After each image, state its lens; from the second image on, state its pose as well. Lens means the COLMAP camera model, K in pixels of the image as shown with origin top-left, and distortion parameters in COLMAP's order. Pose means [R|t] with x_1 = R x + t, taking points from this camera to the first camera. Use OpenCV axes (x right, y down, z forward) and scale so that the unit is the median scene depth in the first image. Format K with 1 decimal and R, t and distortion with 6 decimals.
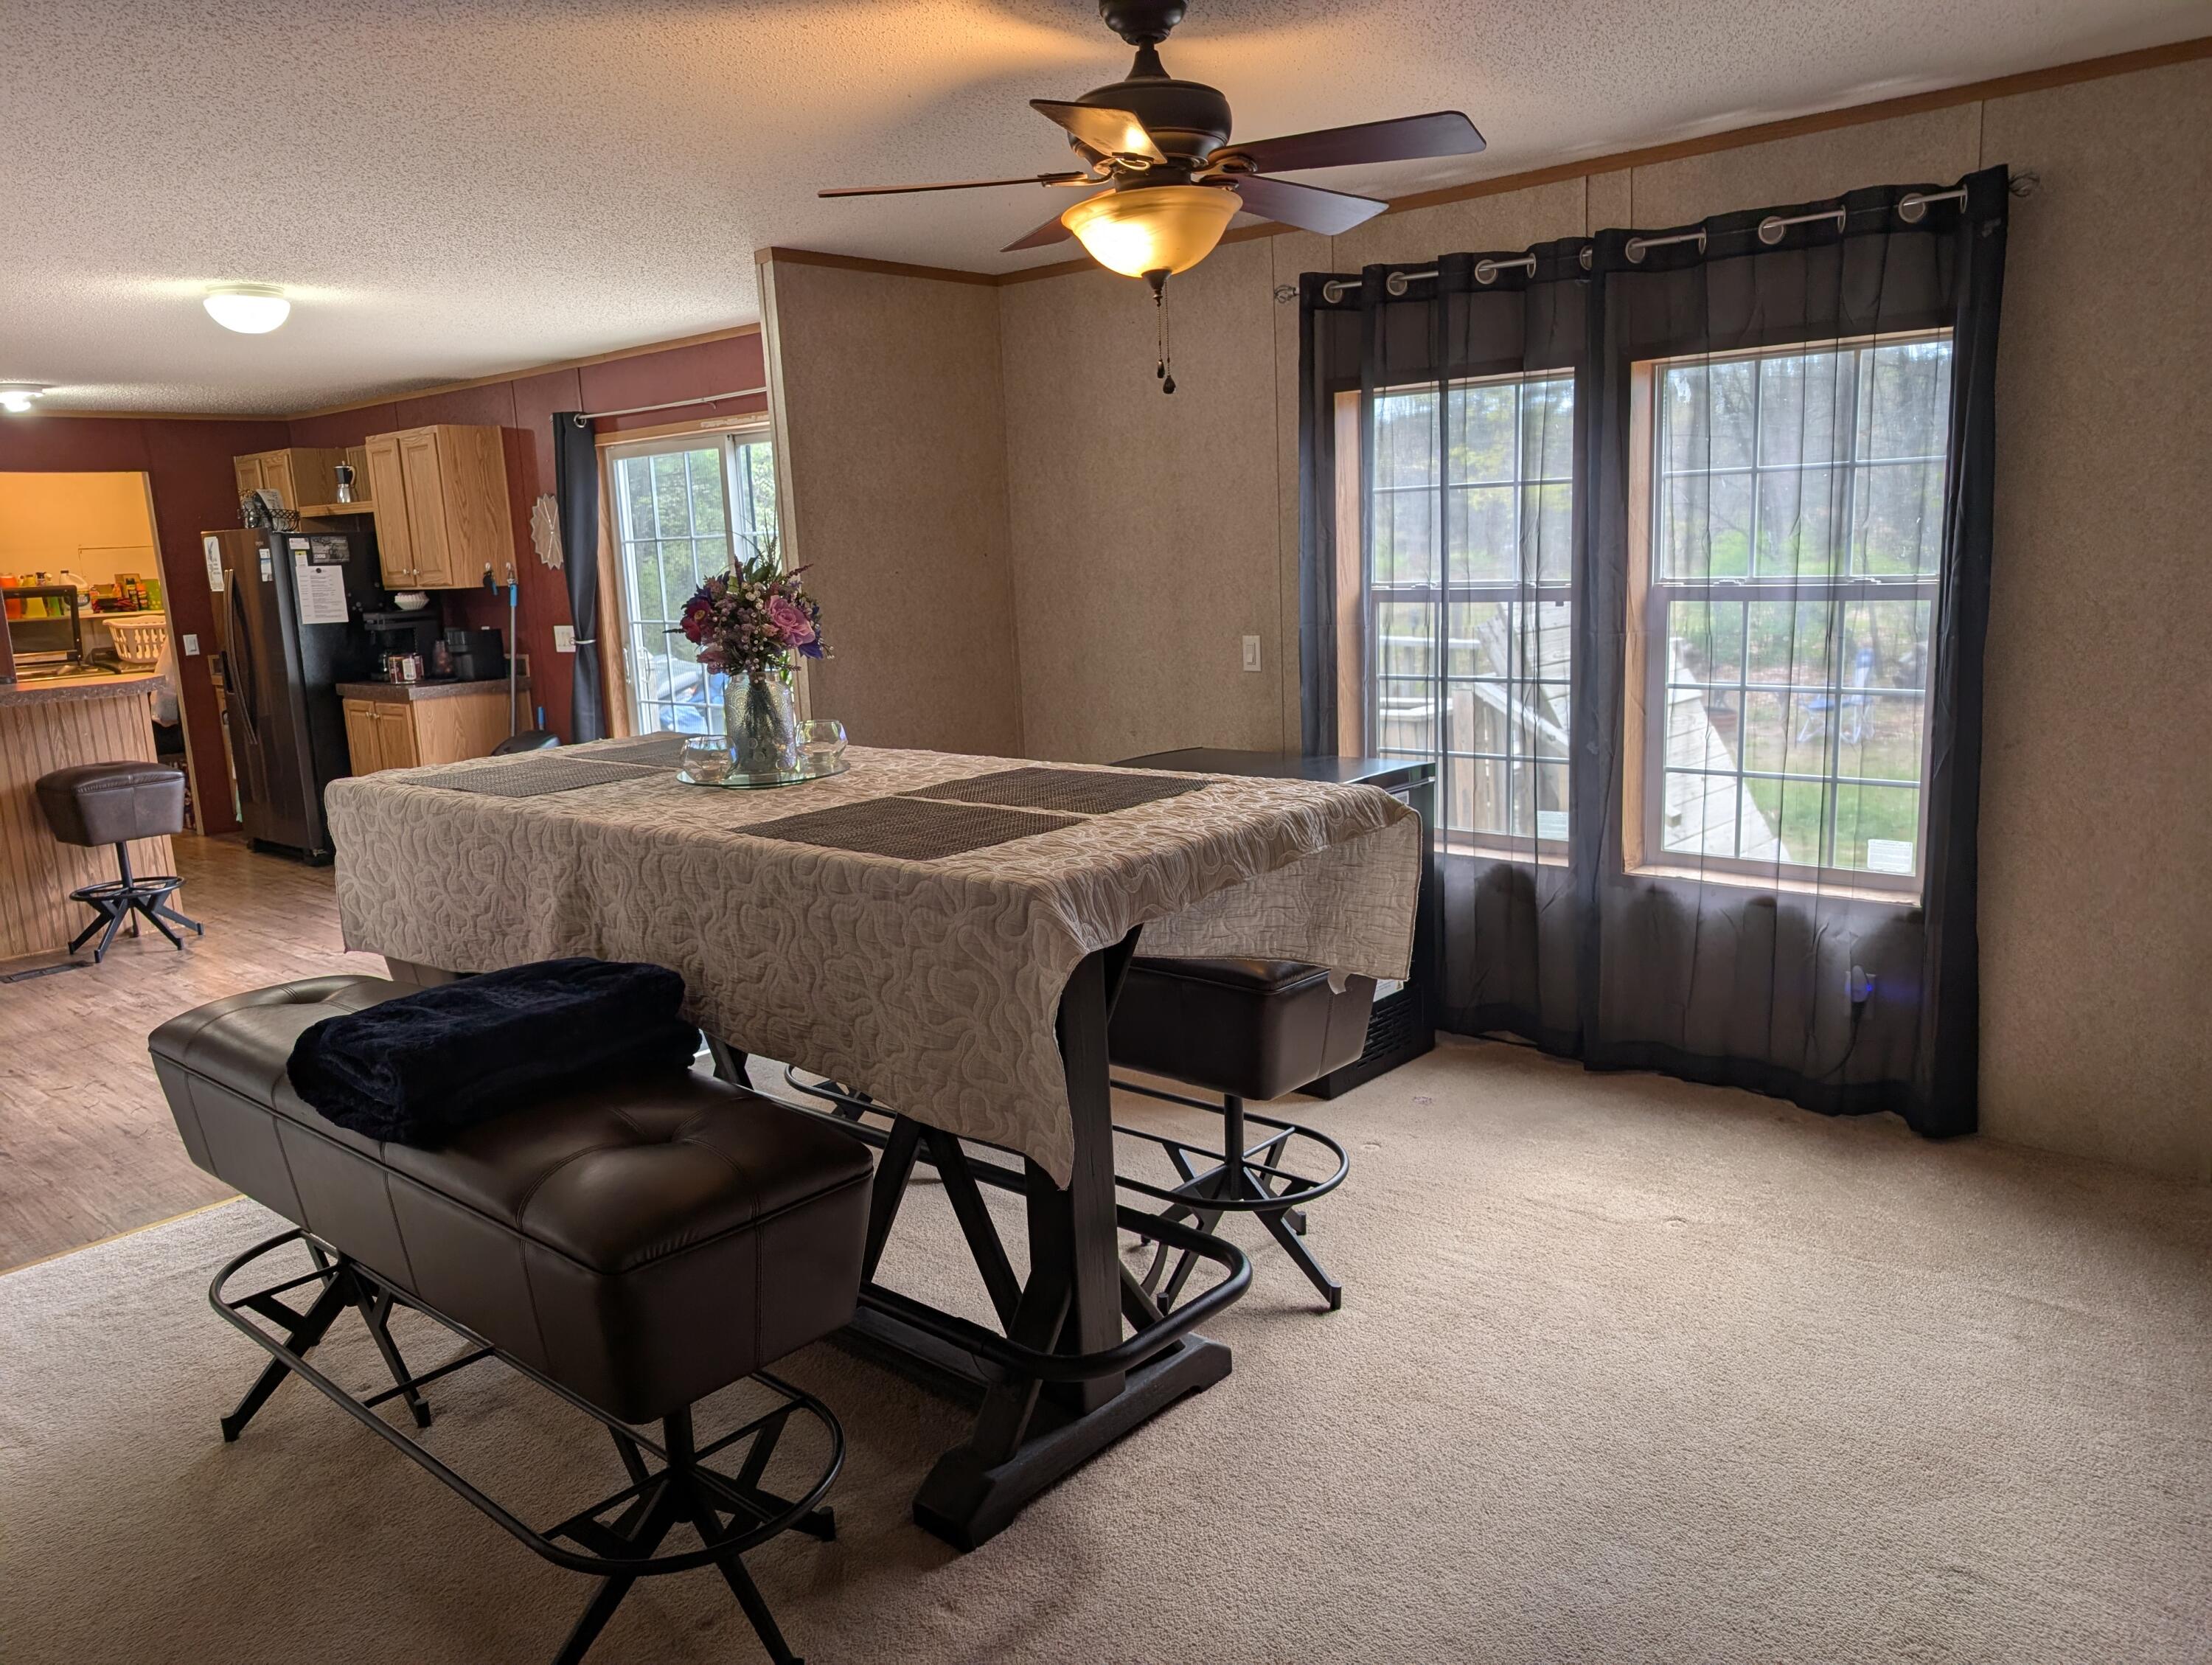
lens RADIAL K [[1536.6, 0, 1104.1], [0, 1536.6, 776.7], [0, 0, 1]] dist [0.074796, 0.000181]
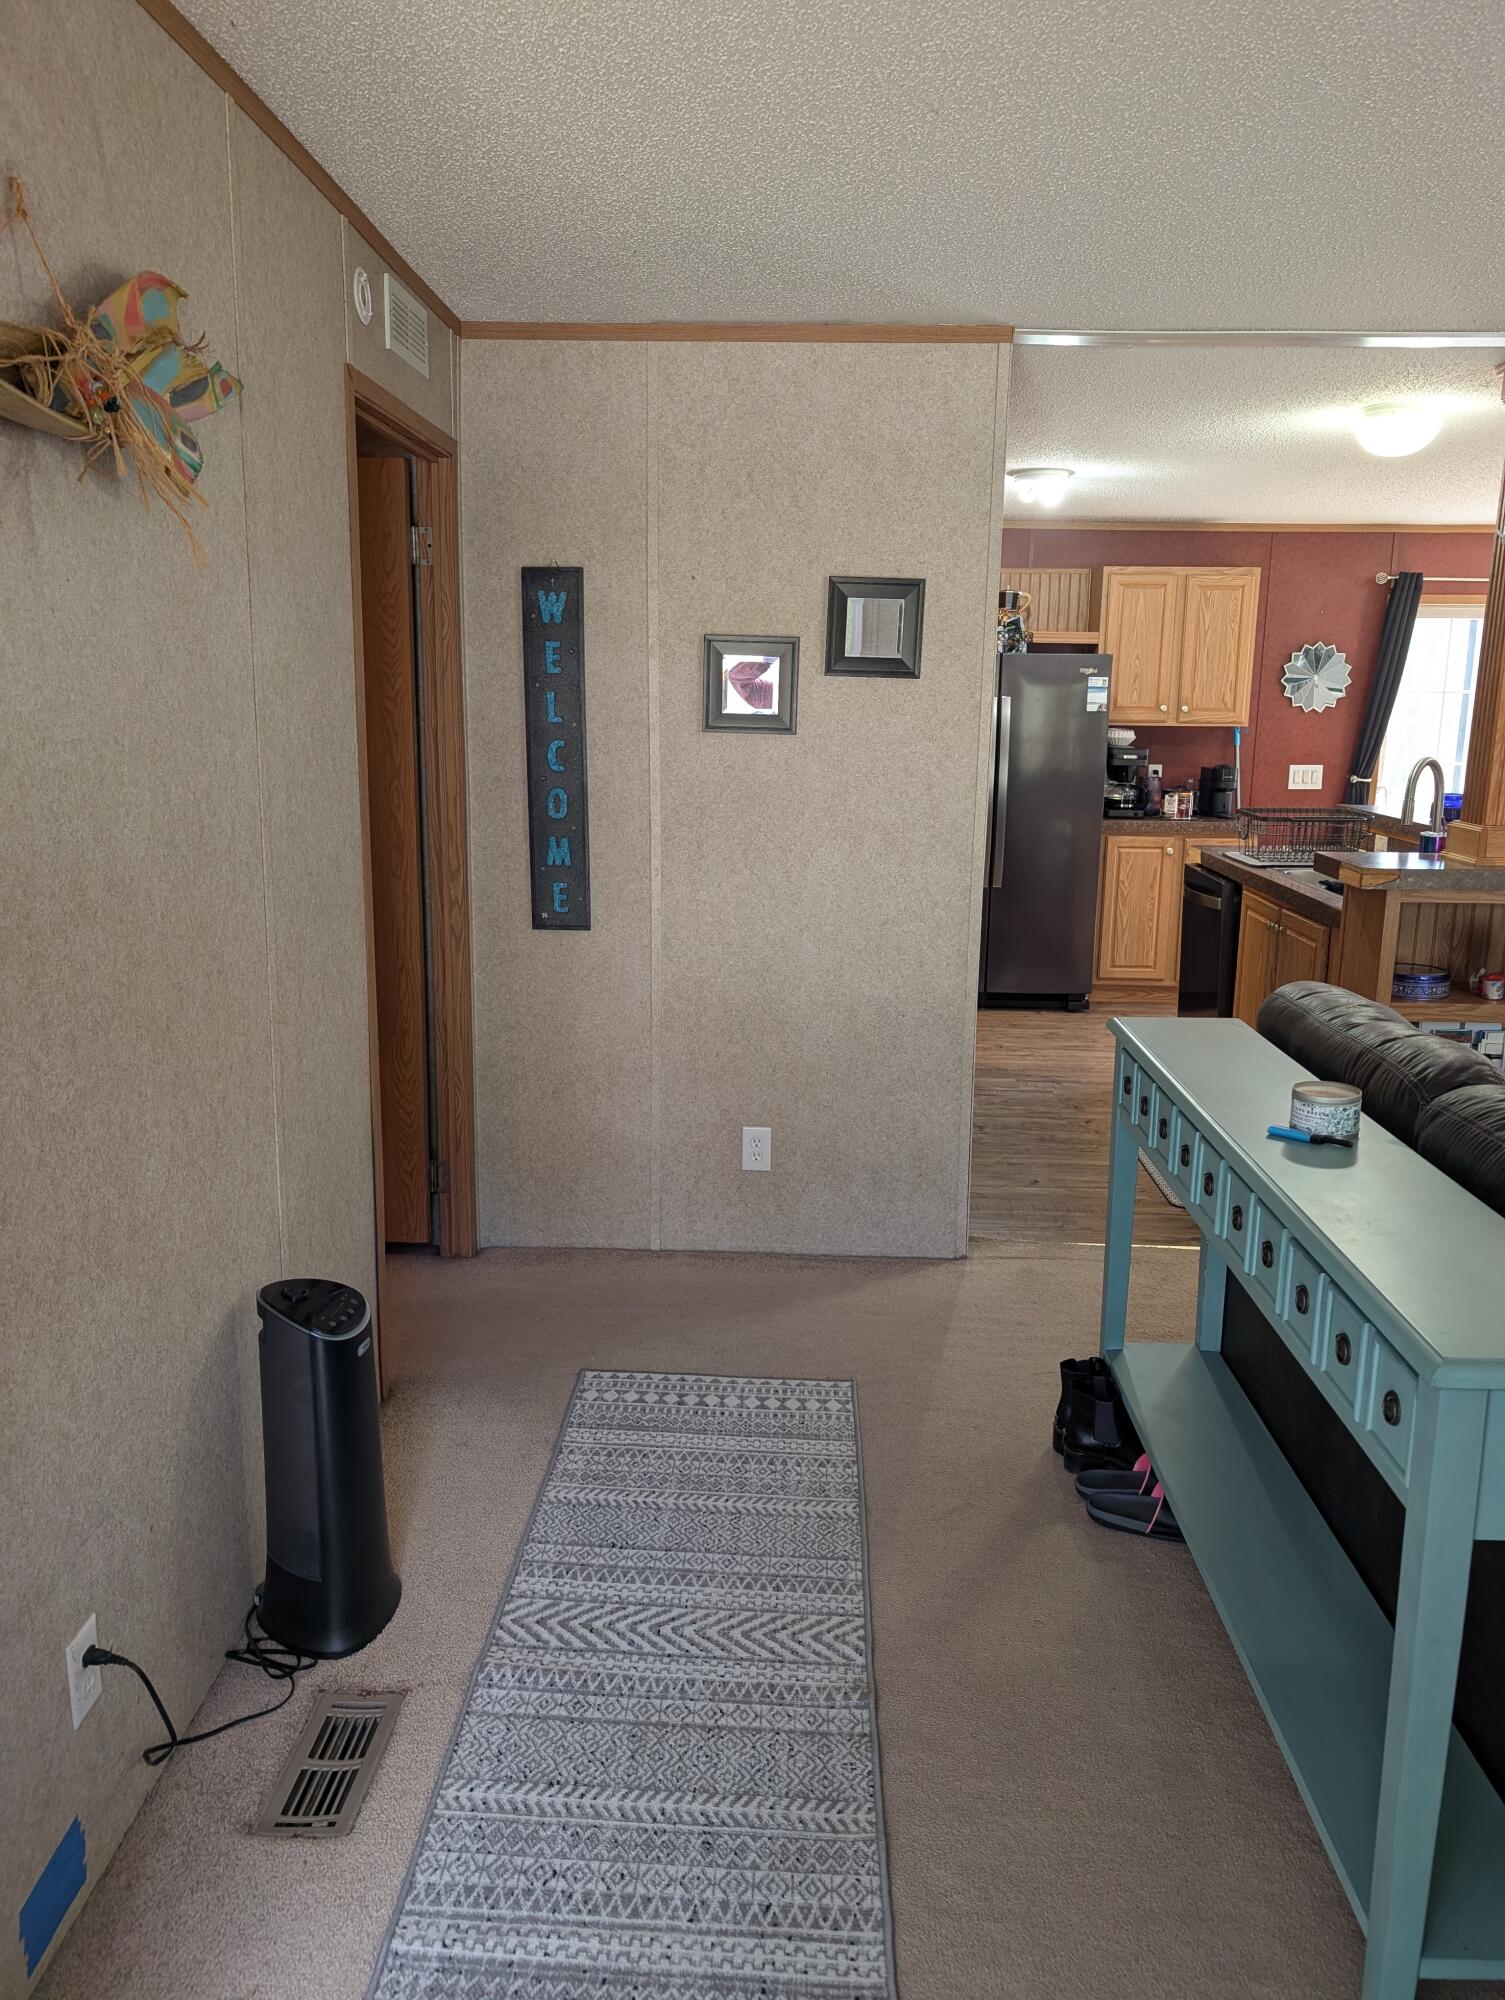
lens RADIAL K [[1421.8, 0, 761.8], [0, 1421.8, 993.8], [0, 0, 1]] dist [-0.002527, -0.002493]
pose [[0.748137, -0.077506, 0.659002, -1.238303], [0.061896, 0.996976, 0.046988, -0.006825], [-0.660651, 0.005636, 0.750672, 0.480292]]
